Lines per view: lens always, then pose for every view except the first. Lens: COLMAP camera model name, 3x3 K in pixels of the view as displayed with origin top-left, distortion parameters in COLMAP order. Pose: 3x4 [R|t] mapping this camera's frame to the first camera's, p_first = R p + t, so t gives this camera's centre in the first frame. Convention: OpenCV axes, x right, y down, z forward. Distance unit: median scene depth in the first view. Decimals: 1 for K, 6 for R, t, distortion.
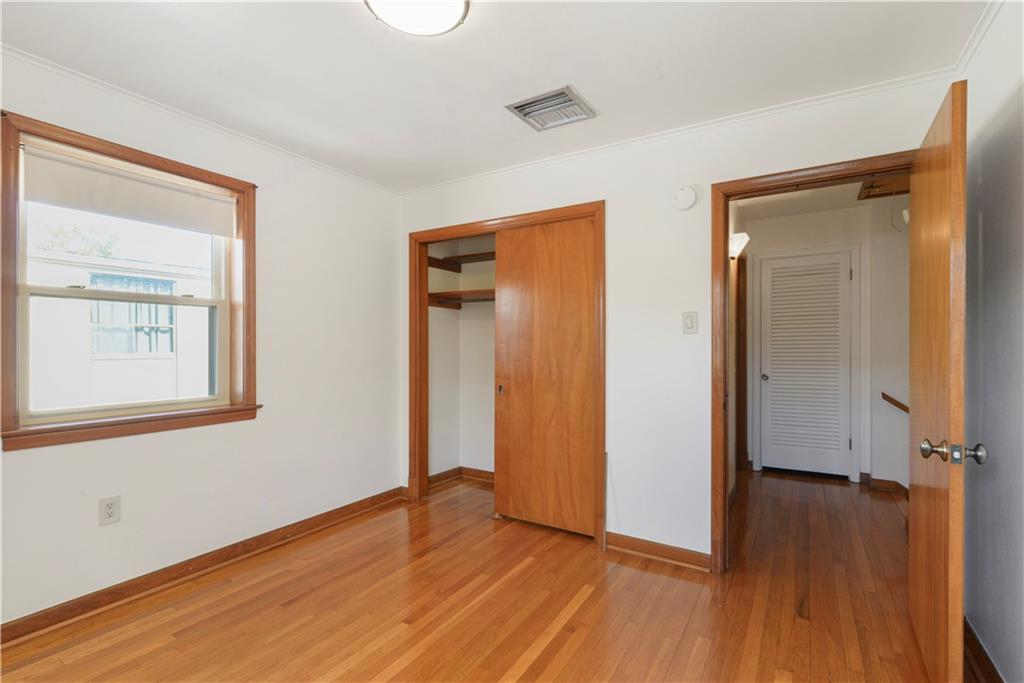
lens RADIAL K [[473.9, 0, 510.4], [0, 473.9, 344.7], [0, 0, 1]] dist [-0.000532, 0.000539]
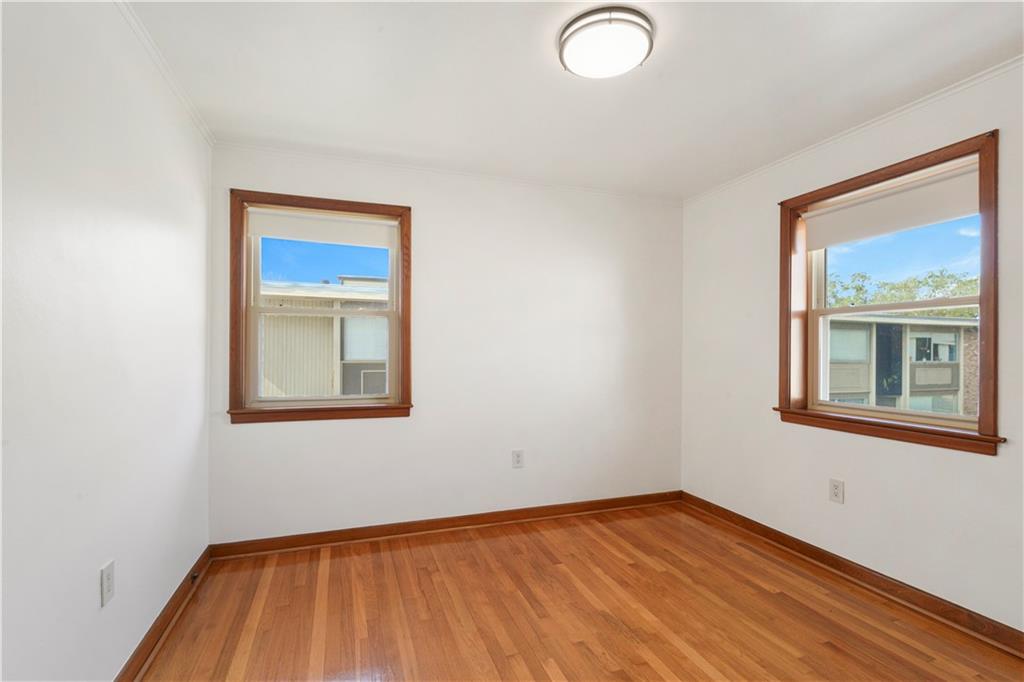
lens RADIAL K [[473.9, 0, 510.2], [0, 473.9, 344.9], [0, 0, 1]] dist [-0.000532, 0.000539]
pose [[-0.620470, -0.015060, -0.784085, 0.553477], [-0.007043, 0.999882, -0.013632, 0.004172], [0.784198, -0.002936, -0.620503, 1.002616]]
